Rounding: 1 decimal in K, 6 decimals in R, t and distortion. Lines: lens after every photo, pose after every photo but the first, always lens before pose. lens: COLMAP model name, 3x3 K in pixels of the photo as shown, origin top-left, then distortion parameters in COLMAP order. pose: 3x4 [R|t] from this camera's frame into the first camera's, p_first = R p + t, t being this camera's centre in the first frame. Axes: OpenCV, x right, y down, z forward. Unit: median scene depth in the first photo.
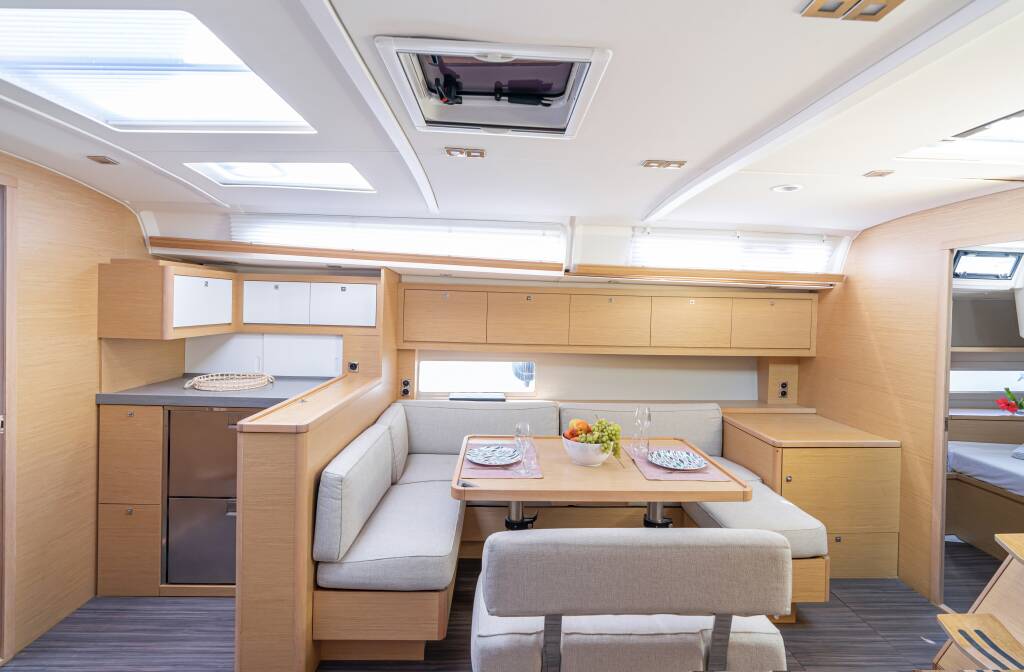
lens RADIAL K [[469.8, 0, 509.5], [0, 469.8, 309.3], [0, 0, 1]] dist [-0.002322, -0.000240]
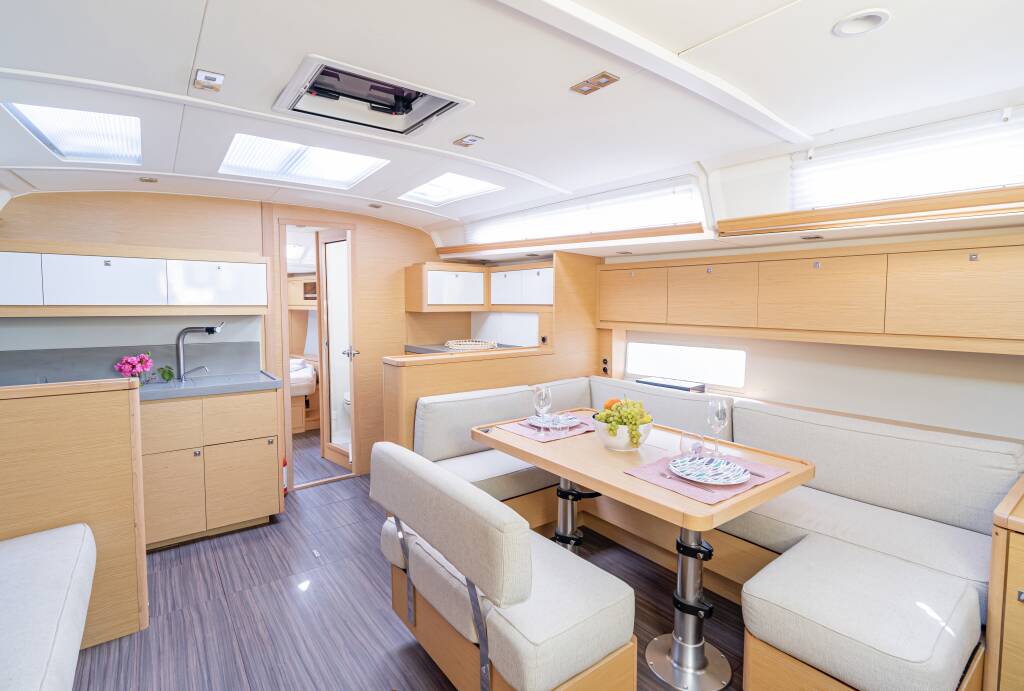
lens RADIAL K [[480.8, 0, 504.9], [0, 480.8, 326.5], [0, 0, 1]] dist [-0.003584, 0.000013]
pose [[0.579471, 0.019264, -0.814765, 0.580643], [0.007480, 0.999553, 0.028953, 0.053288], [0.814959, -0.022872, 0.579068, 0.231415]]
